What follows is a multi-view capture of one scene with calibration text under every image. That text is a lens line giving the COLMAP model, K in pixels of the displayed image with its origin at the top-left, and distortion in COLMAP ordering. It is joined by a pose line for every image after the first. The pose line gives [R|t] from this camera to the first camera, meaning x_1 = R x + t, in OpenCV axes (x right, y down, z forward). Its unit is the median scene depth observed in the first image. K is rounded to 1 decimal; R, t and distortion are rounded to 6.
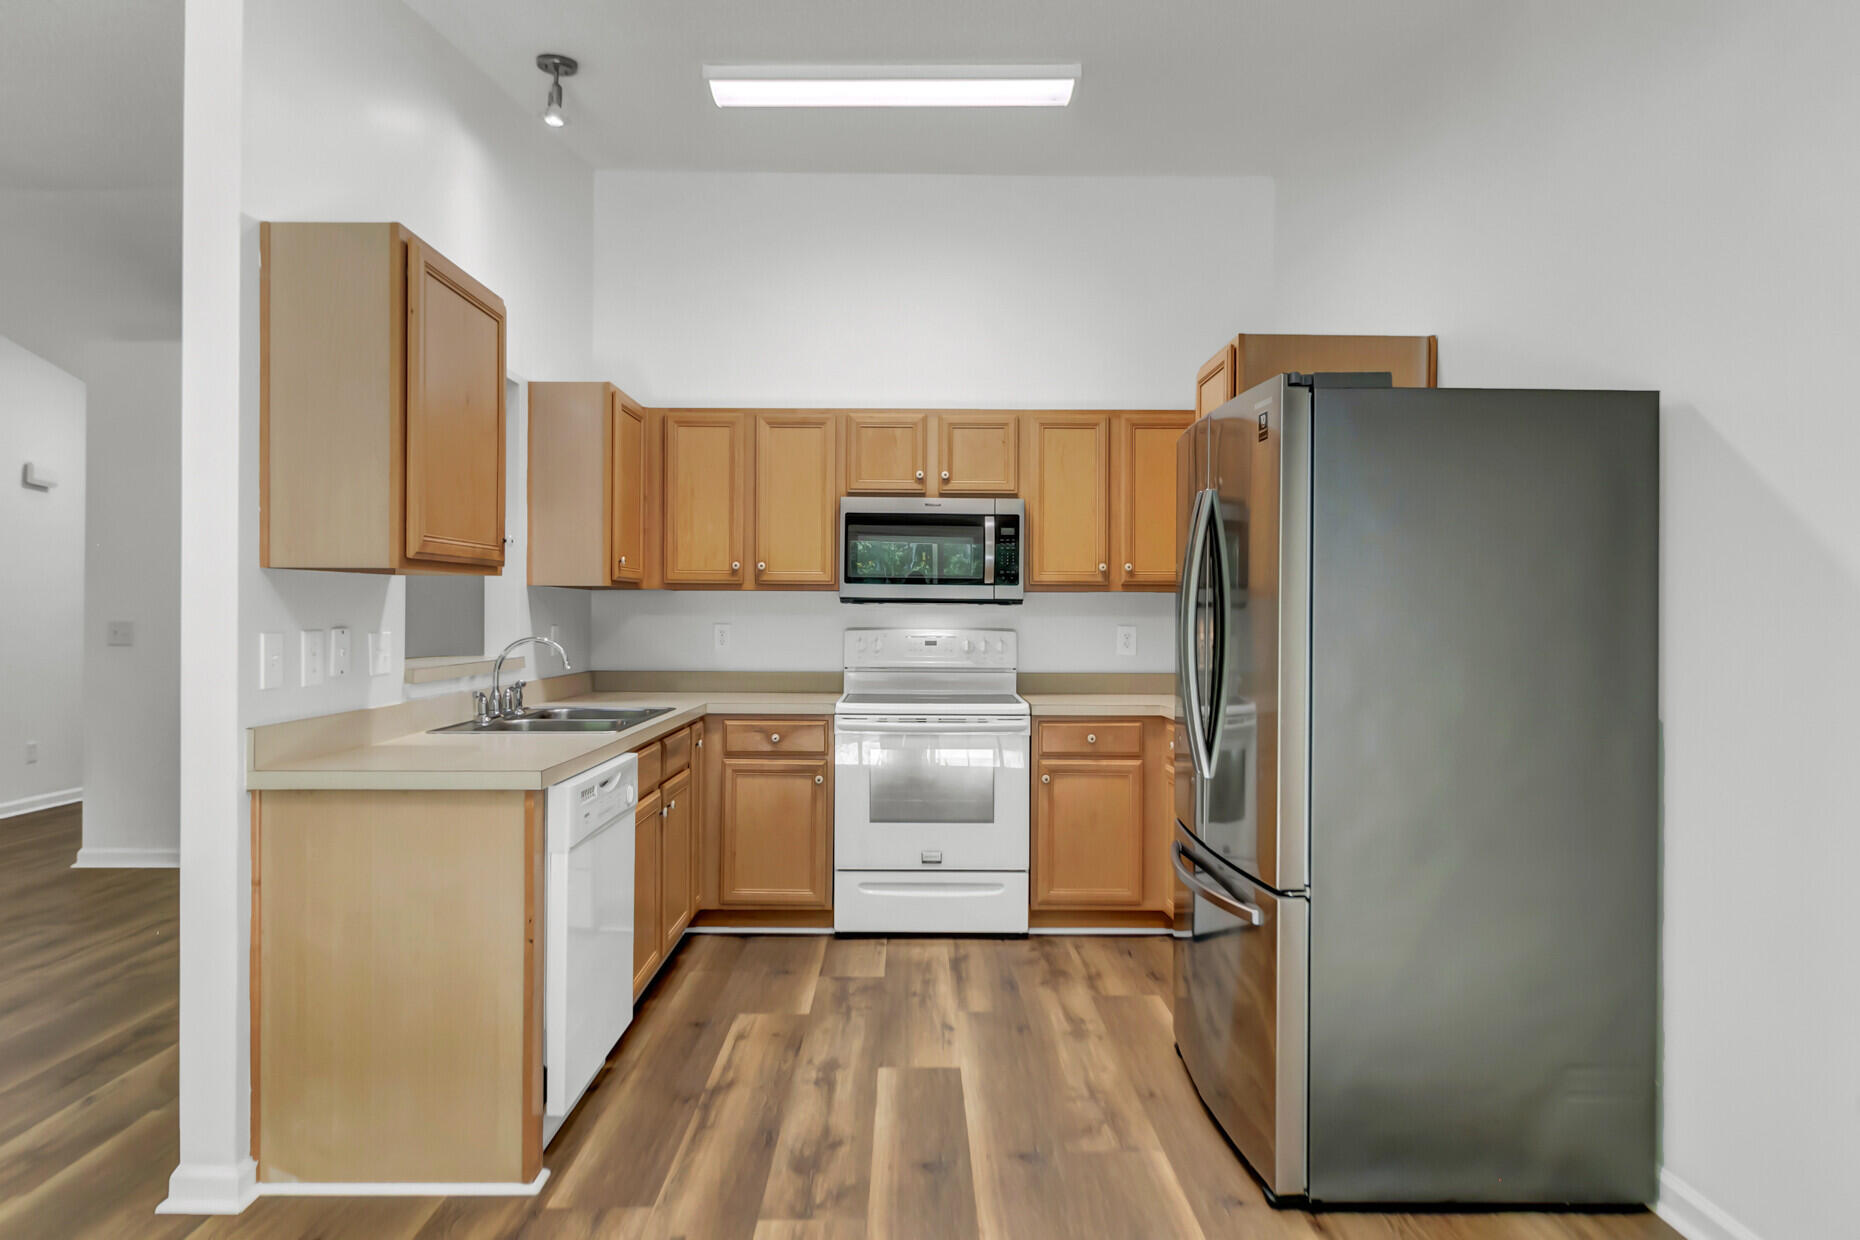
lens RADIAL K [[1108.2, 0, 935.8], [0, 1108.2, 606.1], [0, 0, 1]] dist [0.006167, -0.003749]
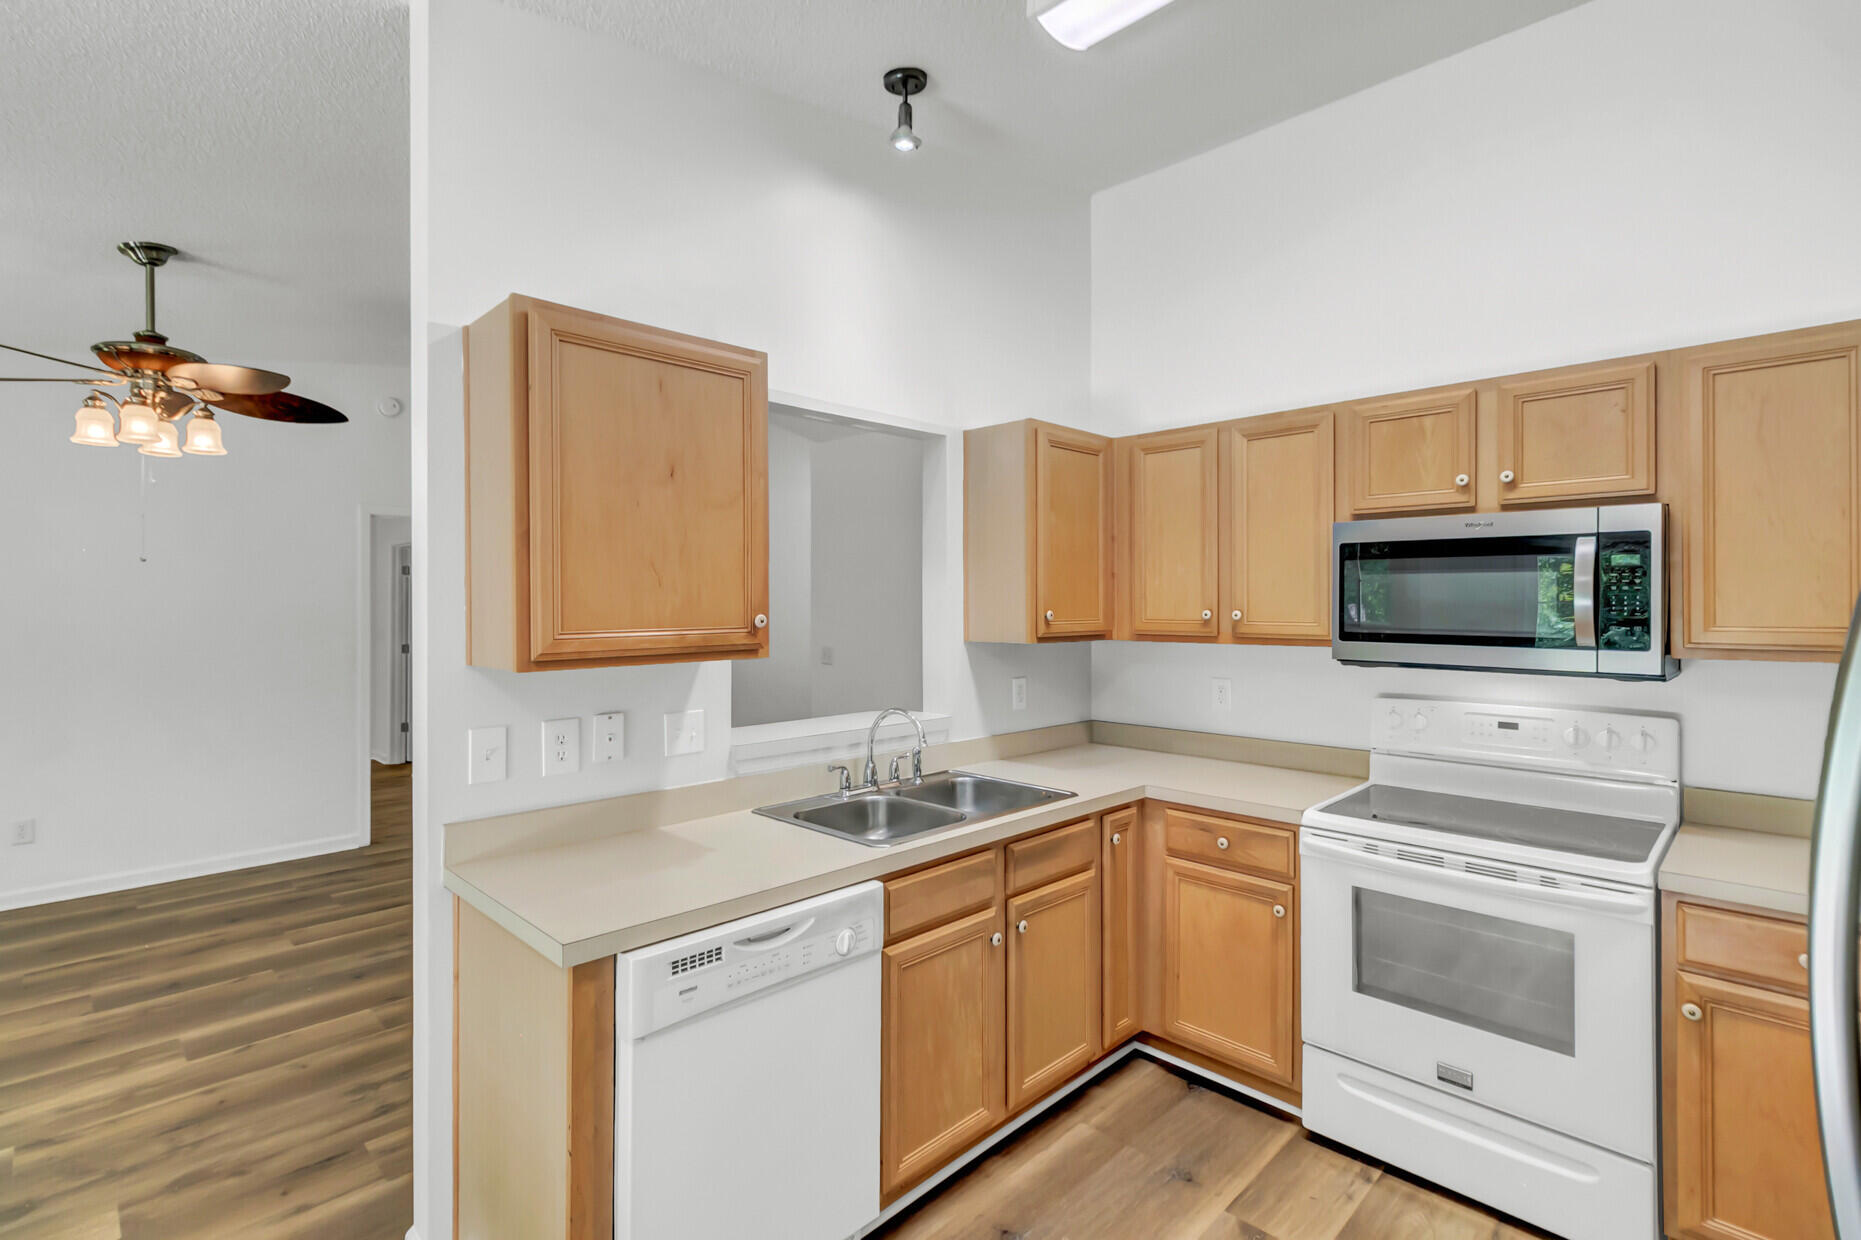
lens RADIAL K [[874.9, 0, 924.3], [0, 874.9, 597.5], [0, 0, 1]] dist [0.001257, 0.004236]
pose [[0.695240, -0.009077, -0.718720, 0.150540], [0.008390, 0.999955, -0.004514, -0.051338], [0.718729, -0.002892, 0.695285, 0.423979]]
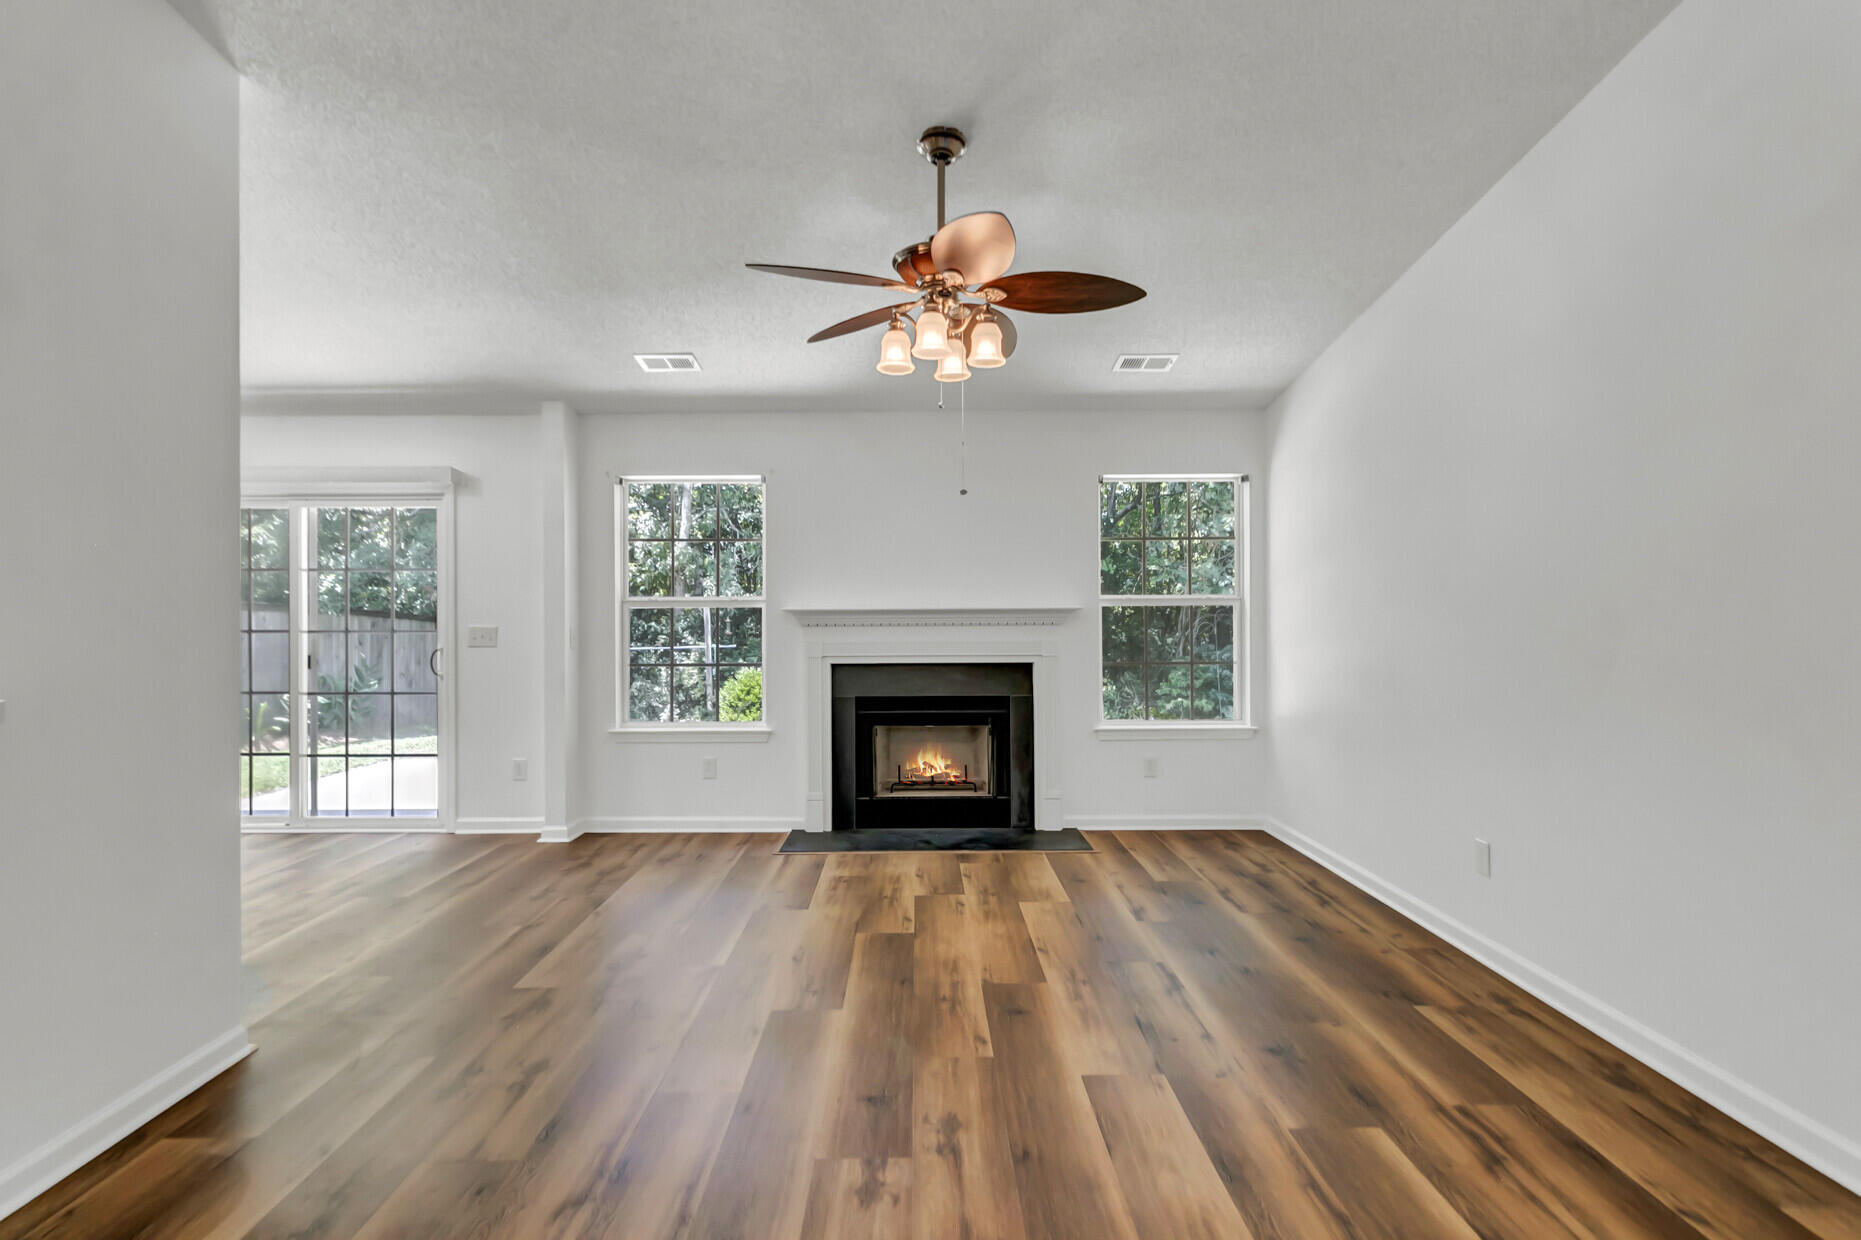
lens RADIAL K [[906.6, 0, 897.8], [0, 906.6, 607.0], [0, 0, 1]] dist [0.005004, -0.003289]
pose [[-0.999883, -0.000582, 0.015271, -0.824555], [-0.000772, 0.999922, -0.012483, 0.003777], [-0.015262, -0.012494, -0.999805, 1.157245]]
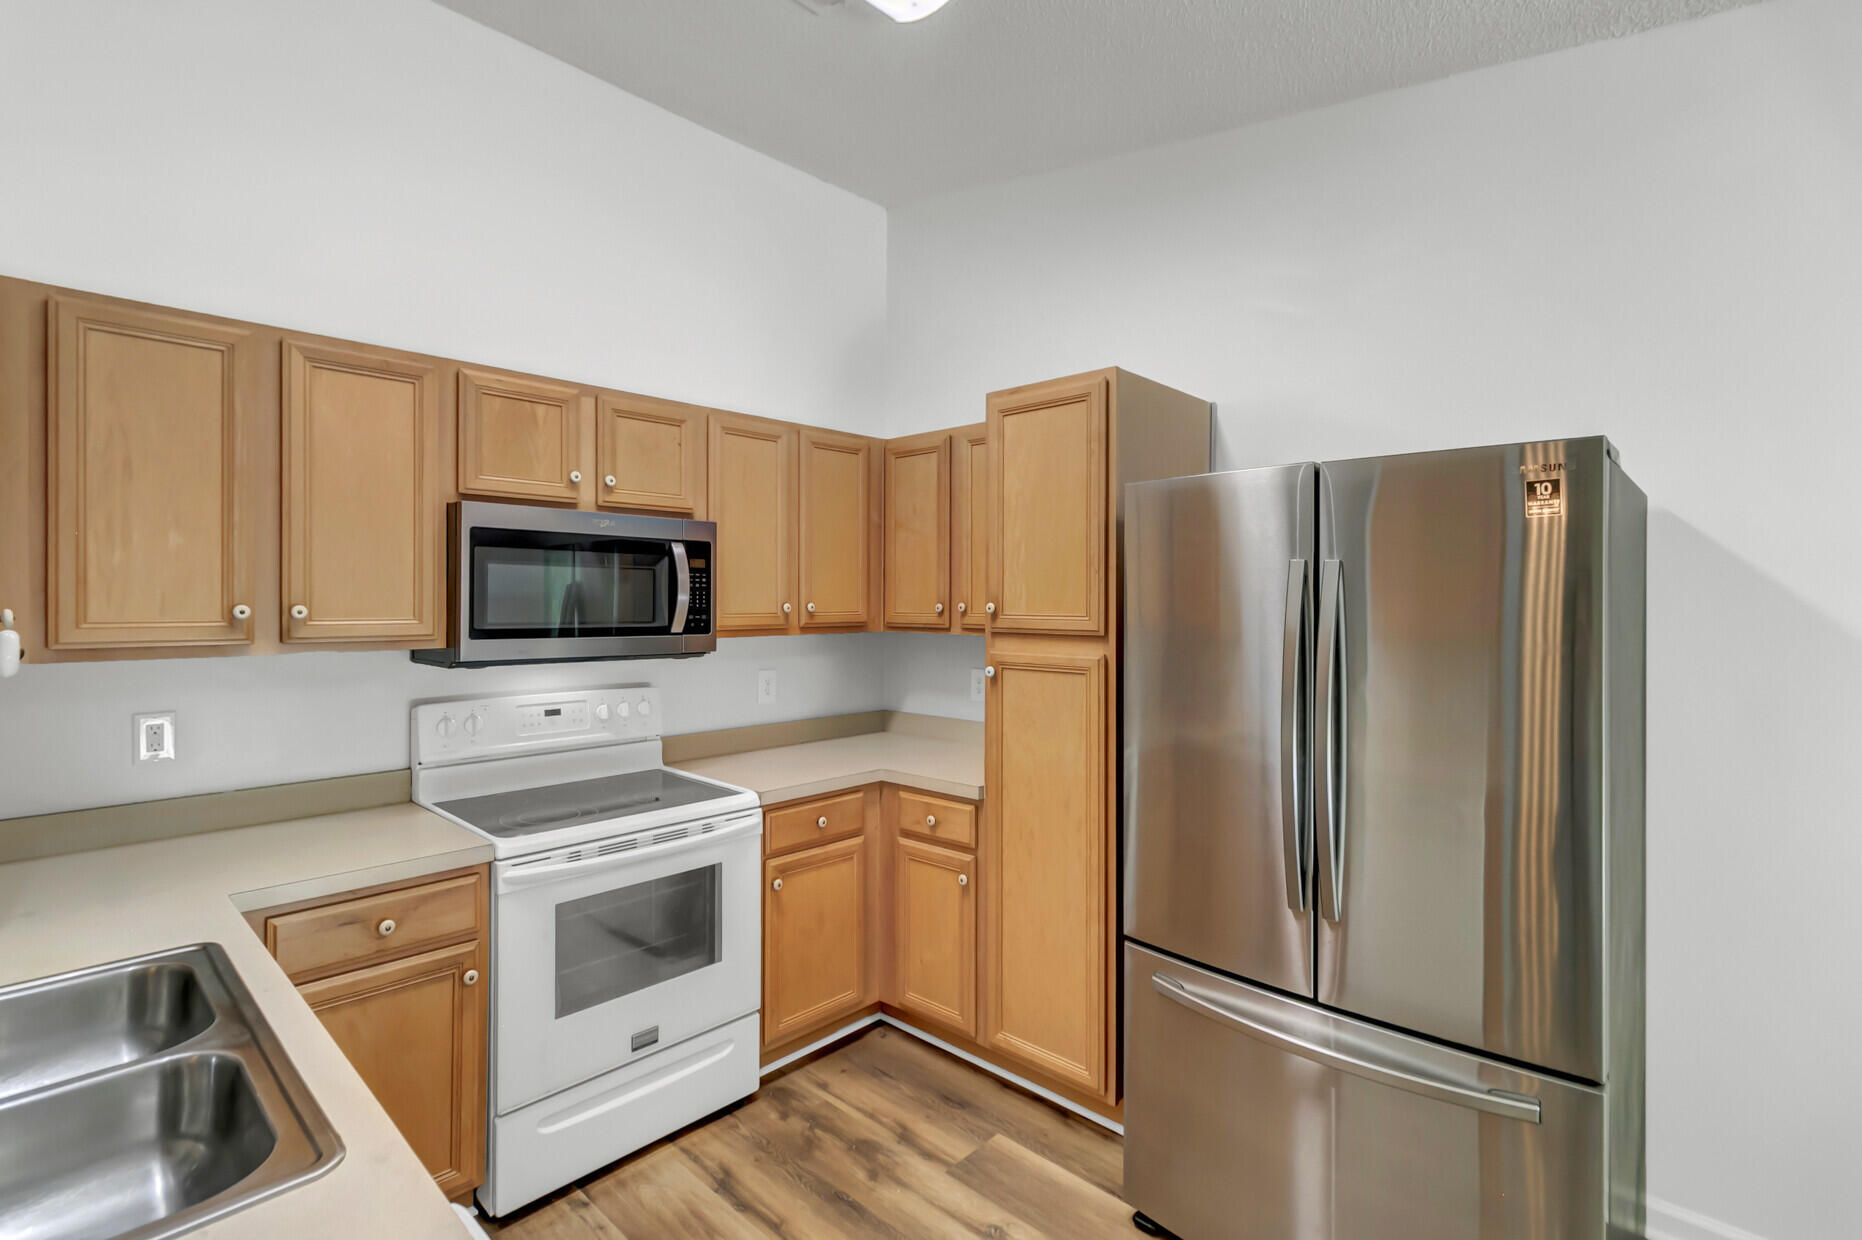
lens RADIAL K [[875.3, 0, 929.0], [0, 875.3, 597.2], [0, 0, 1]] dist [0.001257, 0.004236]
pose [[0.704400, -0.001674, 0.709801, -0.264628], [-0.005201, 0.999958, 0.007519, -0.052478], [-0.709784, -0.008988, 0.704362, 0.492455]]
